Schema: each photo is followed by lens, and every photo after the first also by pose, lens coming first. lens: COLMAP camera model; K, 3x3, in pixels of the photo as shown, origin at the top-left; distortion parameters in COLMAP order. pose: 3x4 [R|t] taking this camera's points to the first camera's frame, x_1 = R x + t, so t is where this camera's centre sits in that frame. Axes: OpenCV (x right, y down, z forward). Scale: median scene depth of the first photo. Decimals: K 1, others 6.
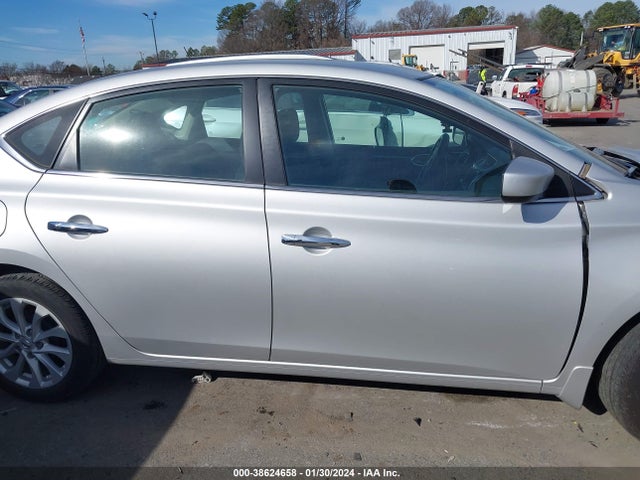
lens RADIAL K [[529.3, 0, 319.0], [0, 529.3, 238.3], [0, 0, 1]] dist [0.014902, -0.010527]
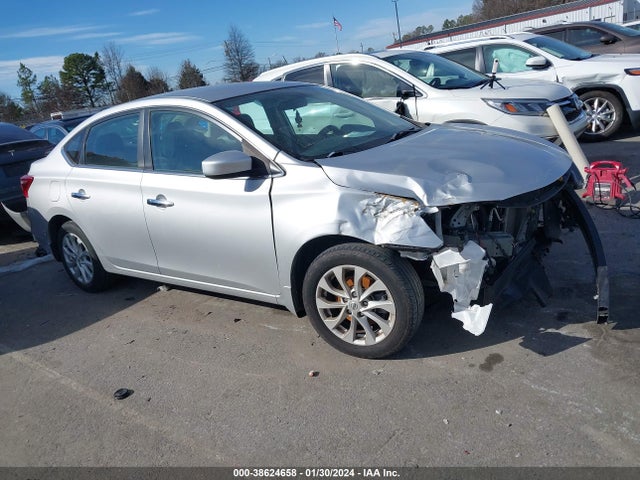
lens RADIAL K [[529.3, 0, 319.0], [0, 529.3, 238.5], [0, 0, 1]] dist [0.014902, -0.010527]
pose [[0.881620, 0.036115, -0.470576, 1.037825], [-0.012466, 0.998502, 0.053276, 0.019312], [0.471795, -0.041103, 0.880749, -0.222510]]
